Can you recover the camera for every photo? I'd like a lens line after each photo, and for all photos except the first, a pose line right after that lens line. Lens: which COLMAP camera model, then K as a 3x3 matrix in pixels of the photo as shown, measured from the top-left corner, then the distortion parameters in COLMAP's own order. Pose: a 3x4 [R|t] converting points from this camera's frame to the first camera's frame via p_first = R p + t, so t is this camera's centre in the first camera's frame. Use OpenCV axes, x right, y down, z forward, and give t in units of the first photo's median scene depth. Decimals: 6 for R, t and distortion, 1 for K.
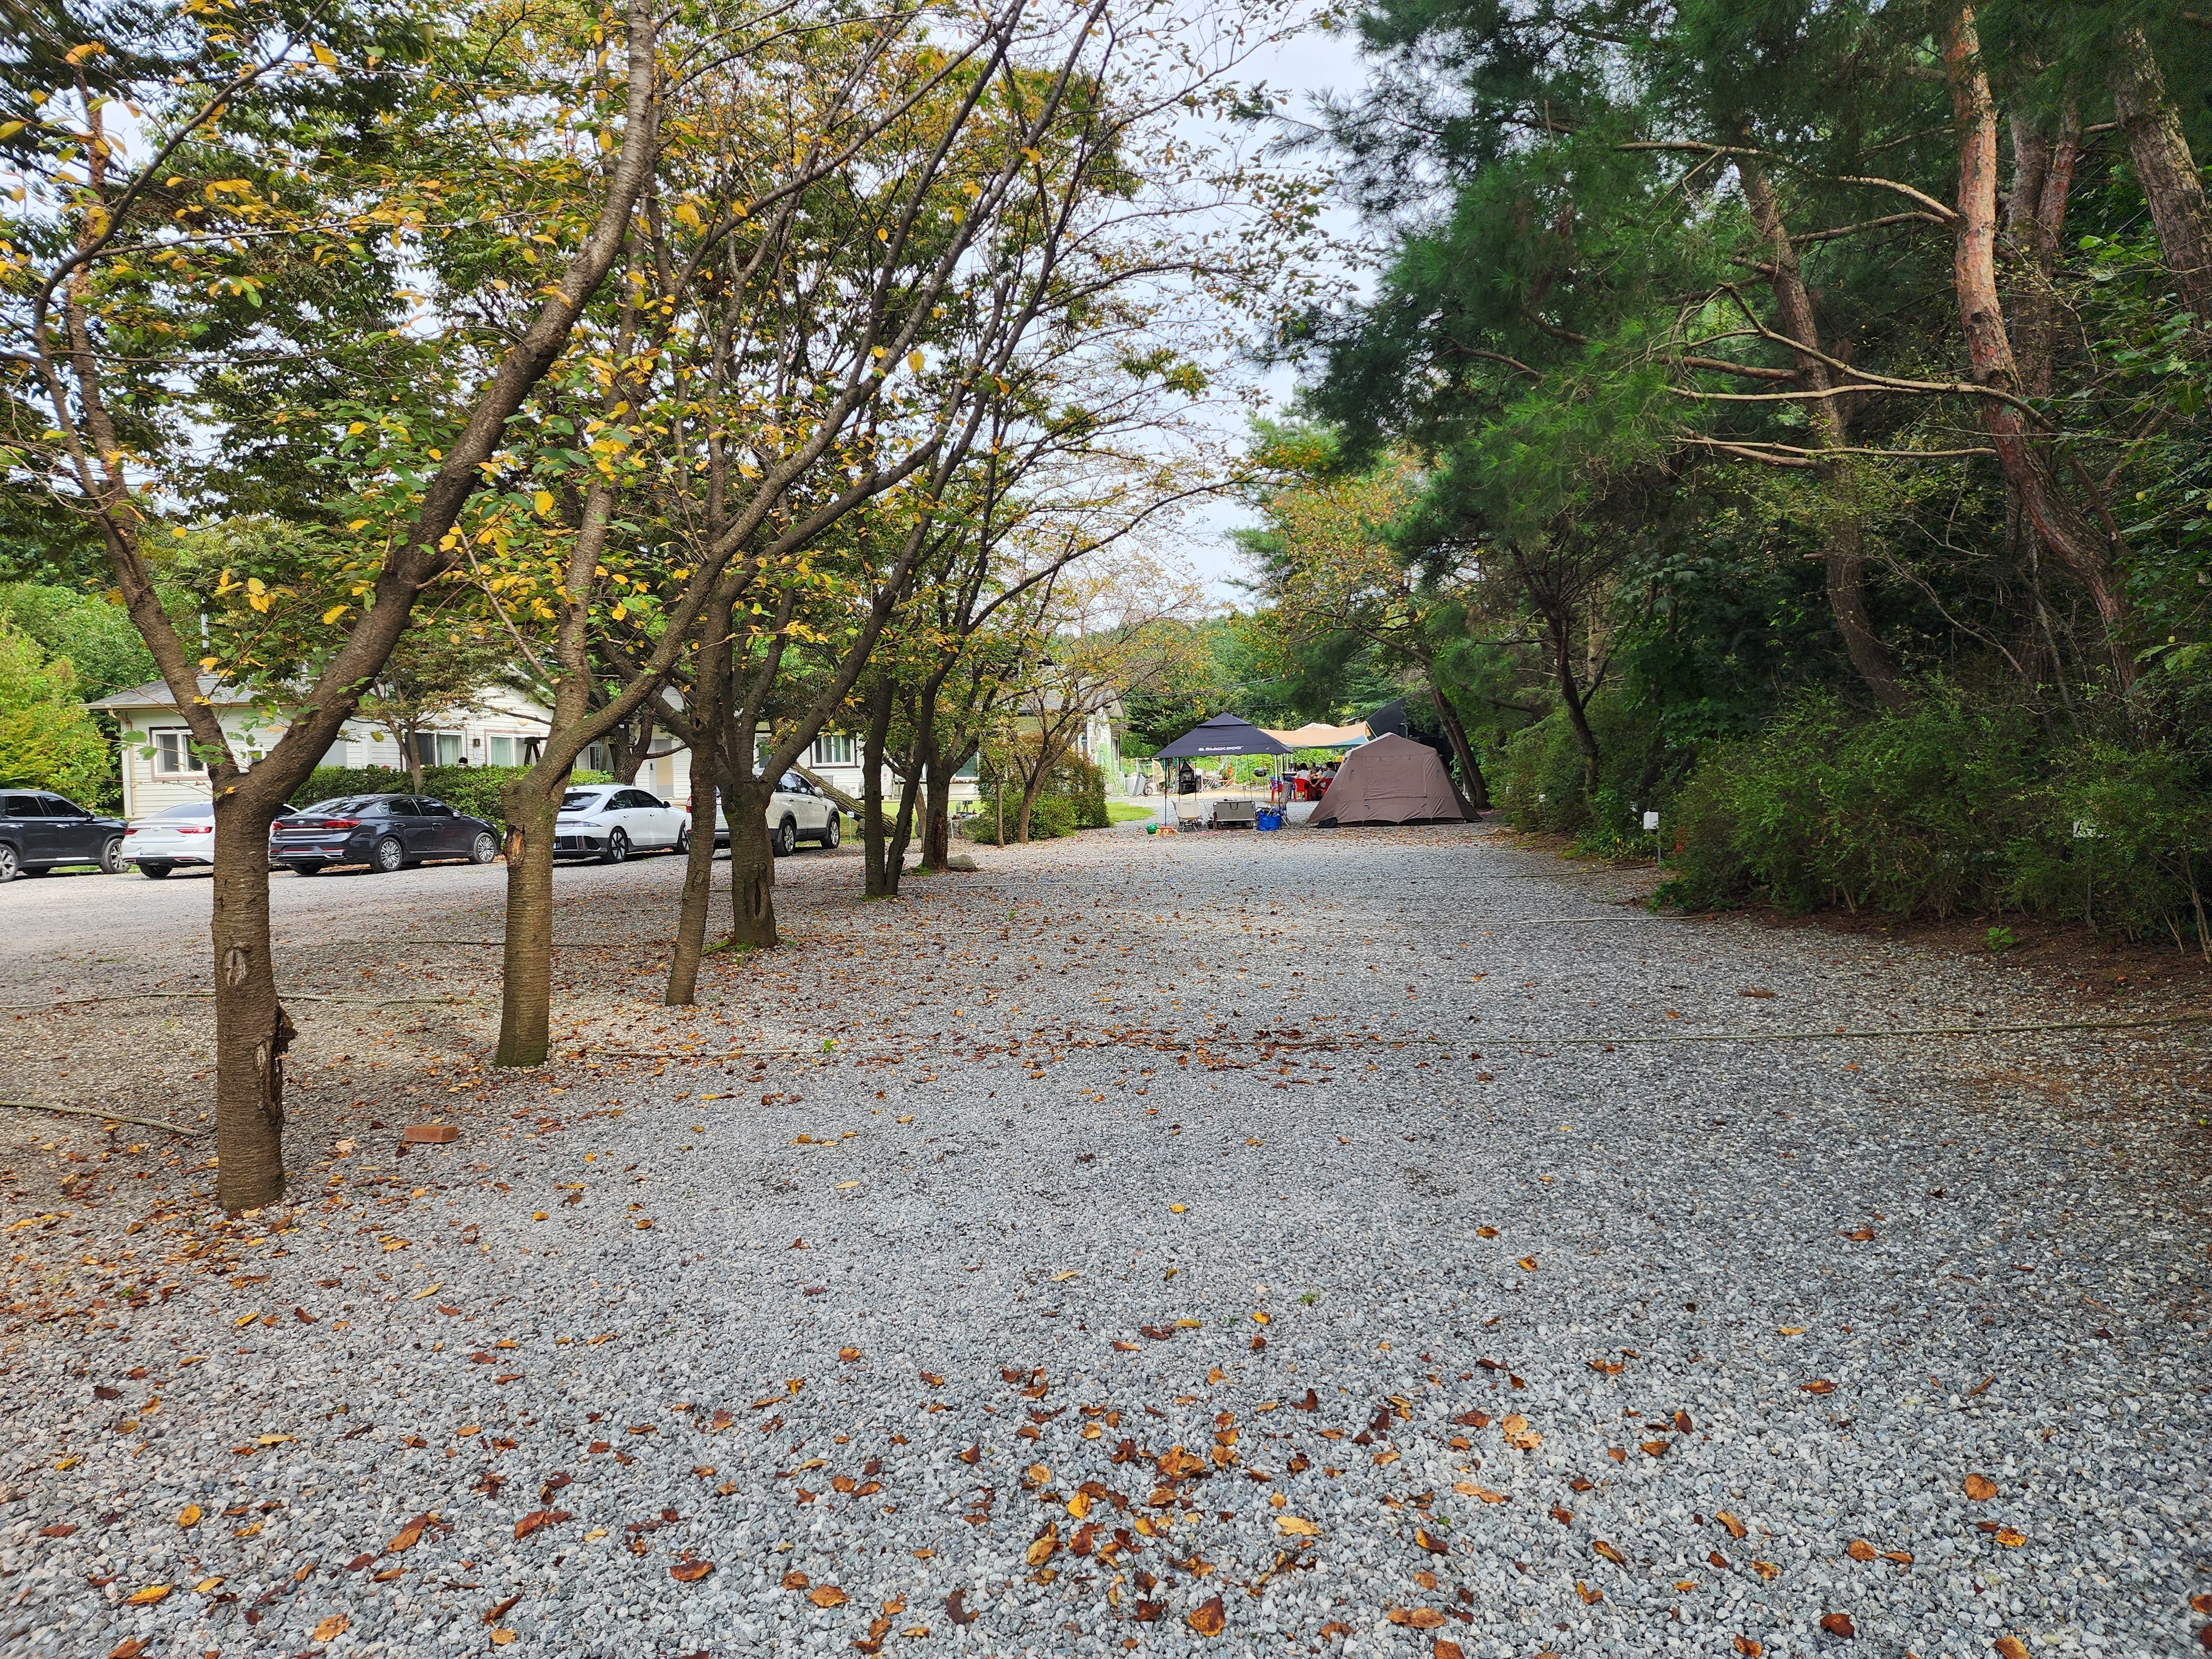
lens RADIAL K [[1483.7, 0, 1107.3], [0, 1483.7, 835.3], [0, 0, 1]] dist [0.088755, -0.083154]
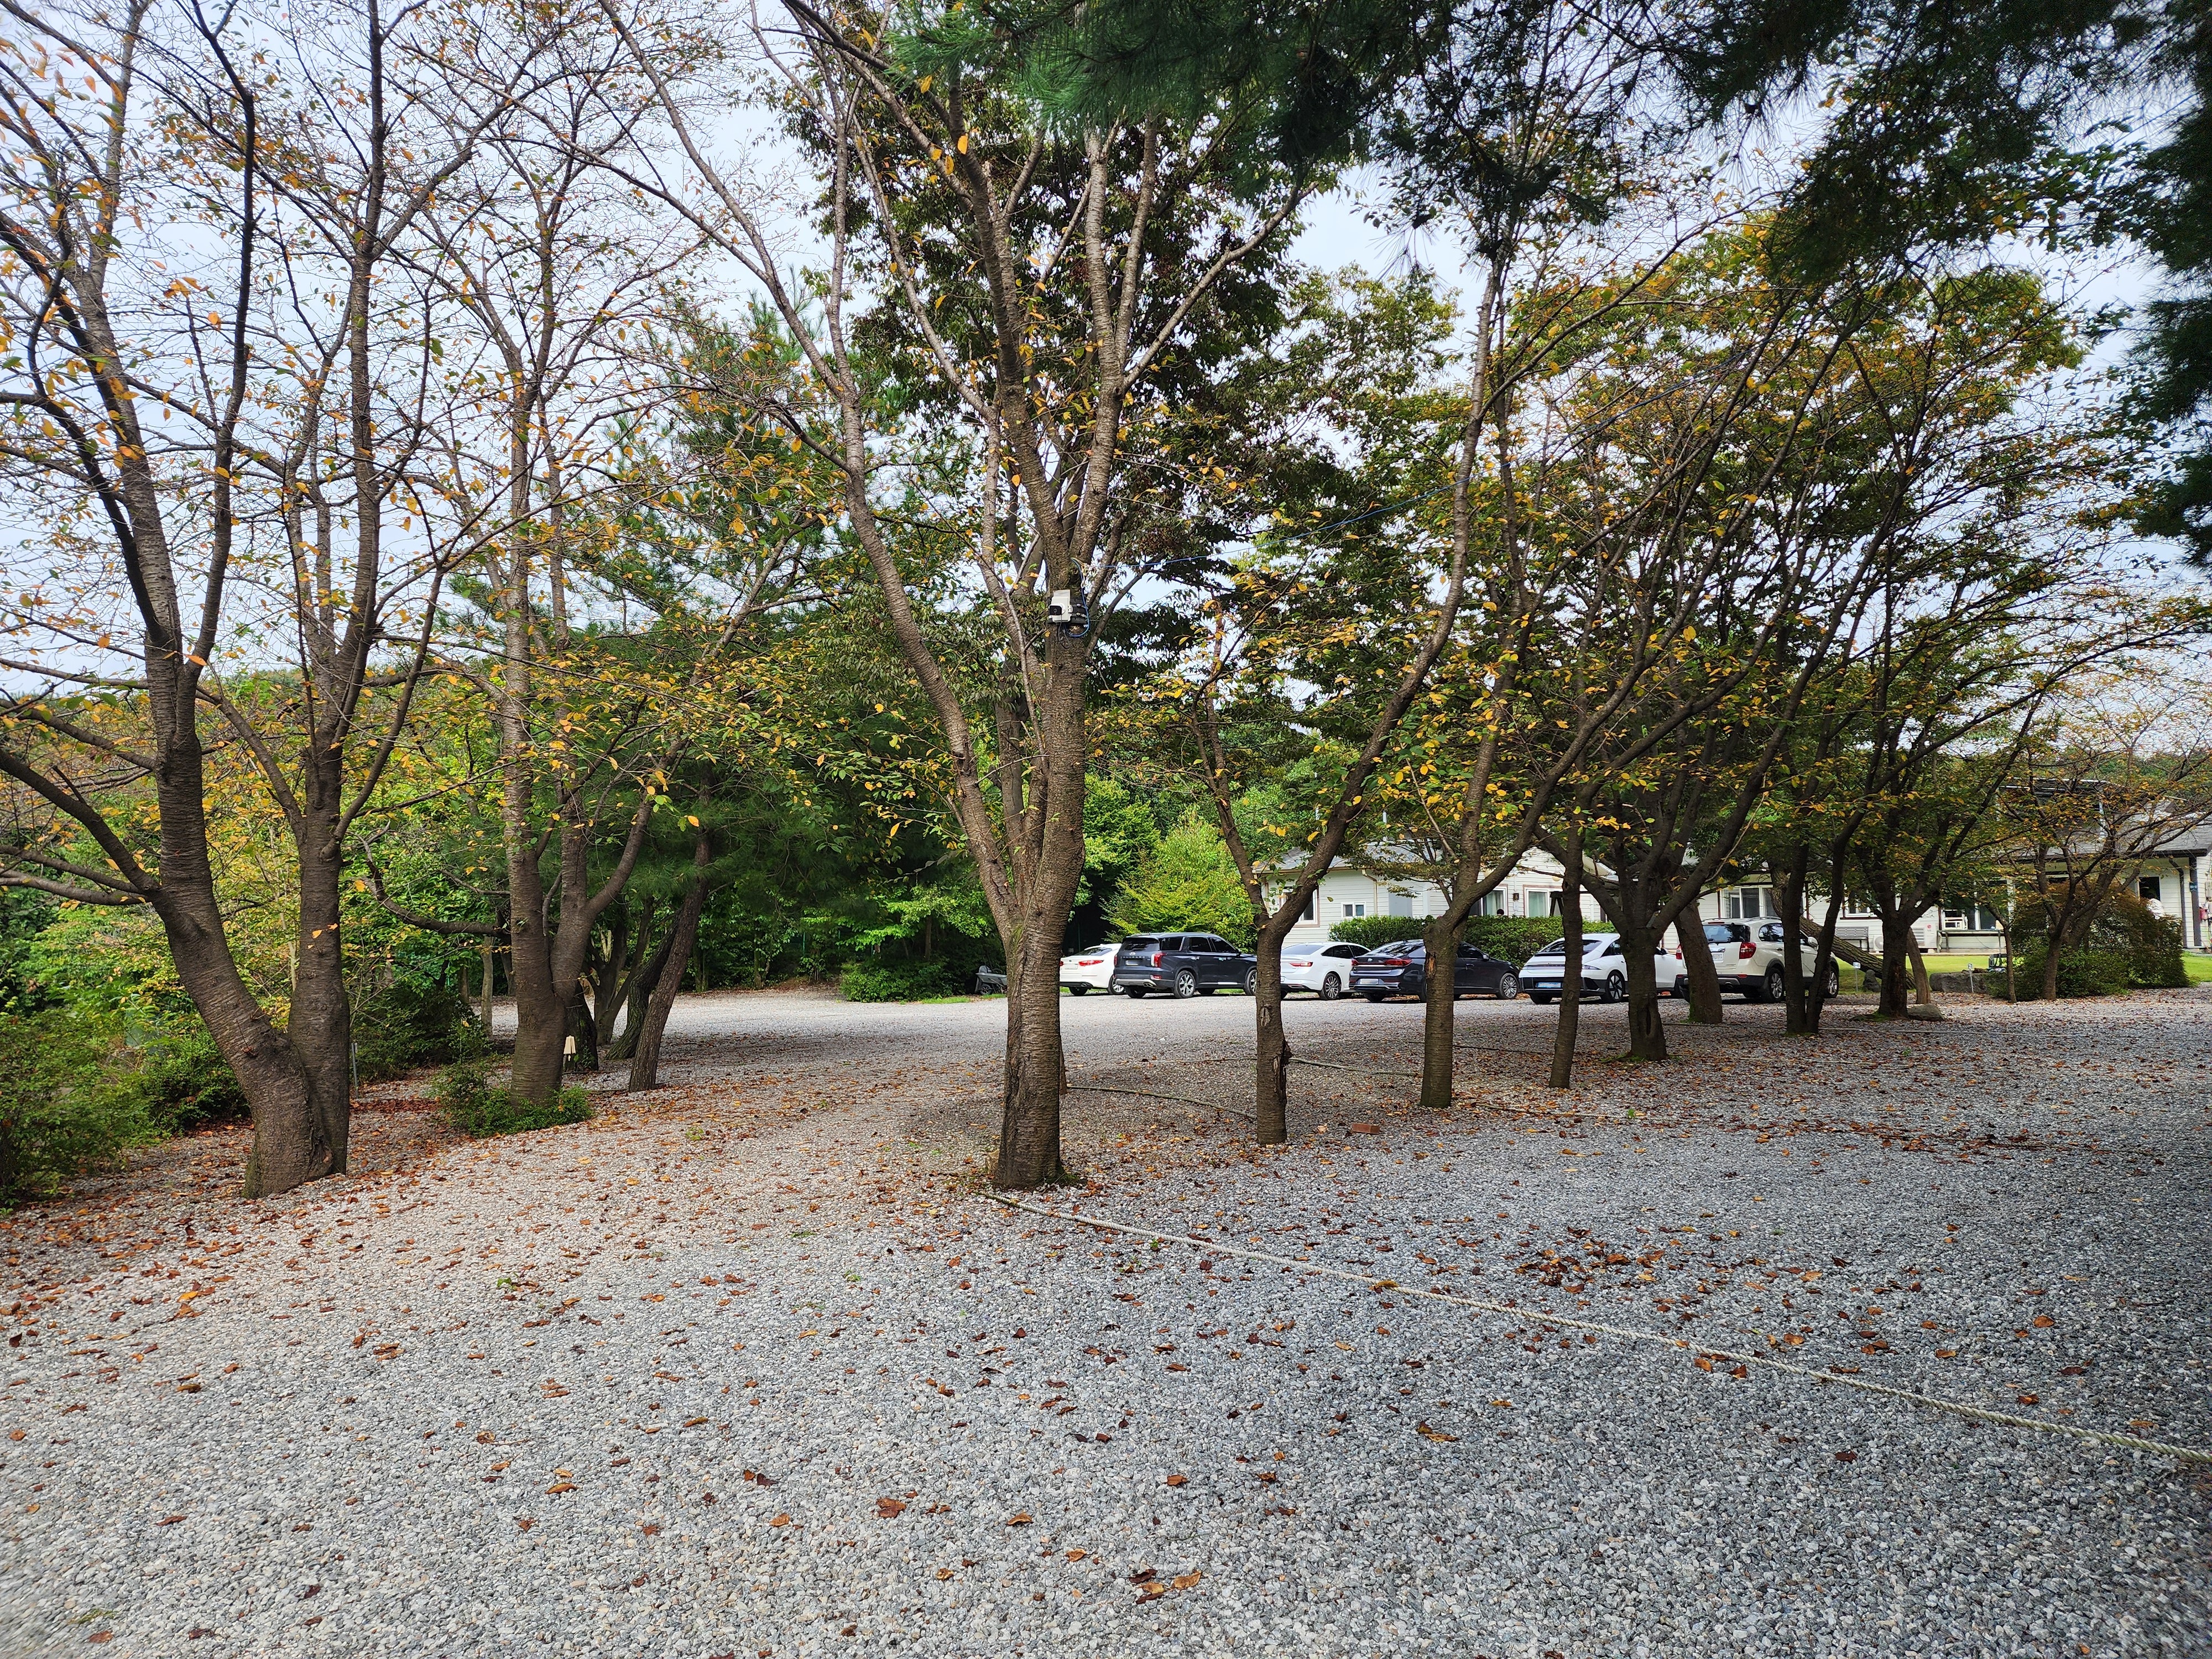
lens RADIAL K [[1483.7, 0, 1107.3], [0, 1483.7, 835.3], [0, 0, 1]] dist [0.088755, -0.083154]
pose [[0.772981, -0.033470, -0.633546, 0.103816], [-0.030488, 0.995494, -0.089790, 0.006507], [0.633696, 0.088722, 0.768477, -0.132465]]
